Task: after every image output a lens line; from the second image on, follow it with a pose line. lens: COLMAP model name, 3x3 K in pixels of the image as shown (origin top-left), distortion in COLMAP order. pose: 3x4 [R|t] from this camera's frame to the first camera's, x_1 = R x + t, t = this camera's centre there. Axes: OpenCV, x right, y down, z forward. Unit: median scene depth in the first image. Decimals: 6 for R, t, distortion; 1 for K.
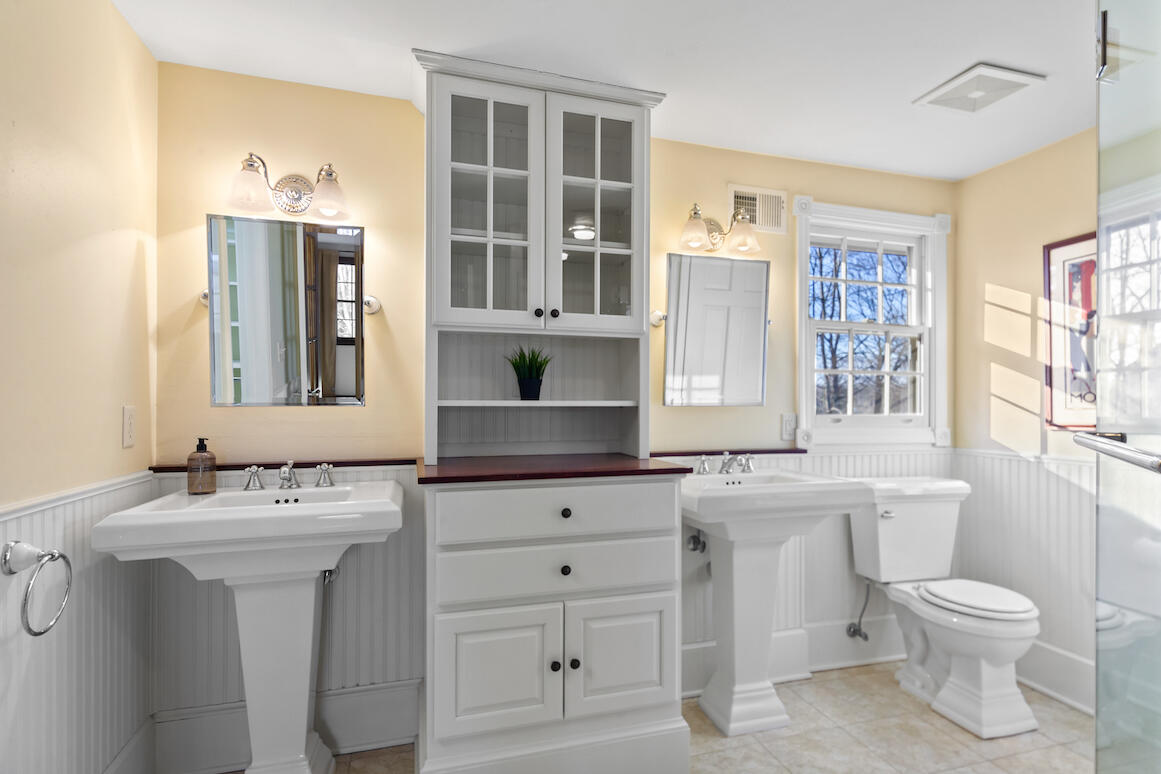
lens RADIAL K [[603.6, 0, 618.2], [0, 603.6, 395.6], [0, 0, 1]] dist [0.001186, -0.000091]
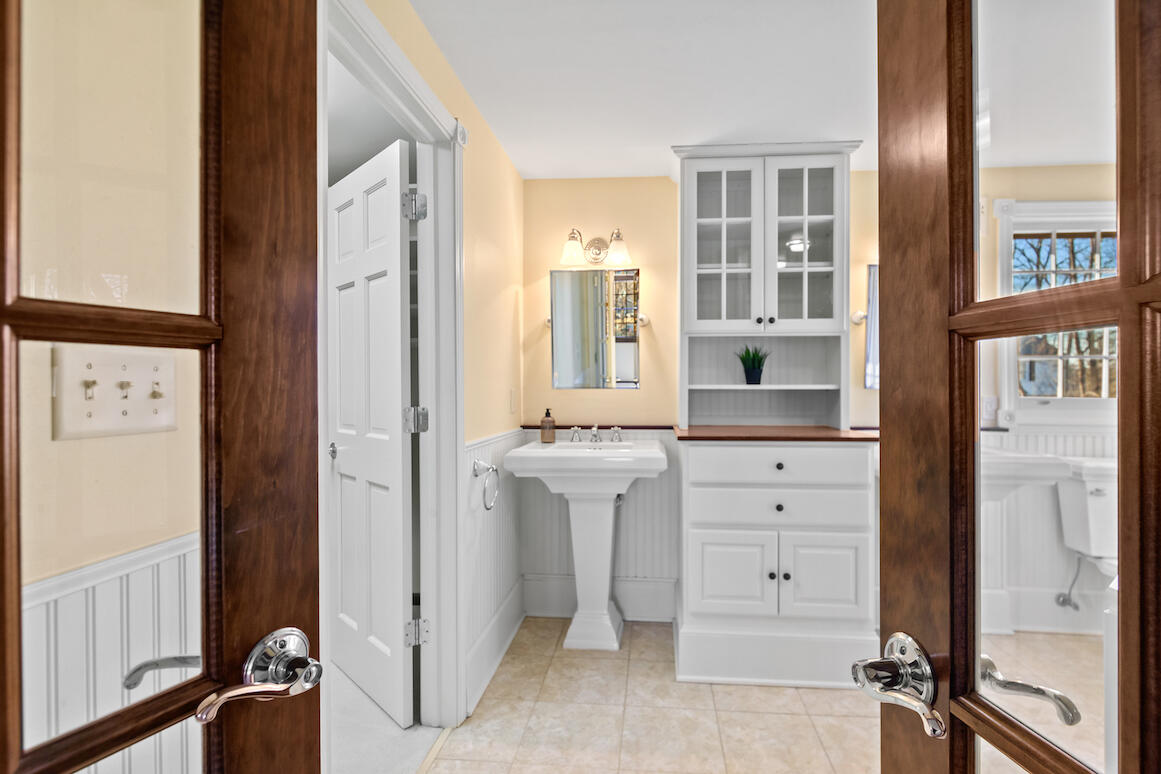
lens RADIAL K [[546.8, 0, 623.1], [0, 546.8, 387.9], [0, 0, 1]] dist [-0.000689, -0.000004]
pose [[0.927243, -0.000676, -0.374458, 0.042702], [0.005716, 0.999907, 0.012350, -0.002014], [0.374415, -0.013592, 0.927161, -0.249619]]
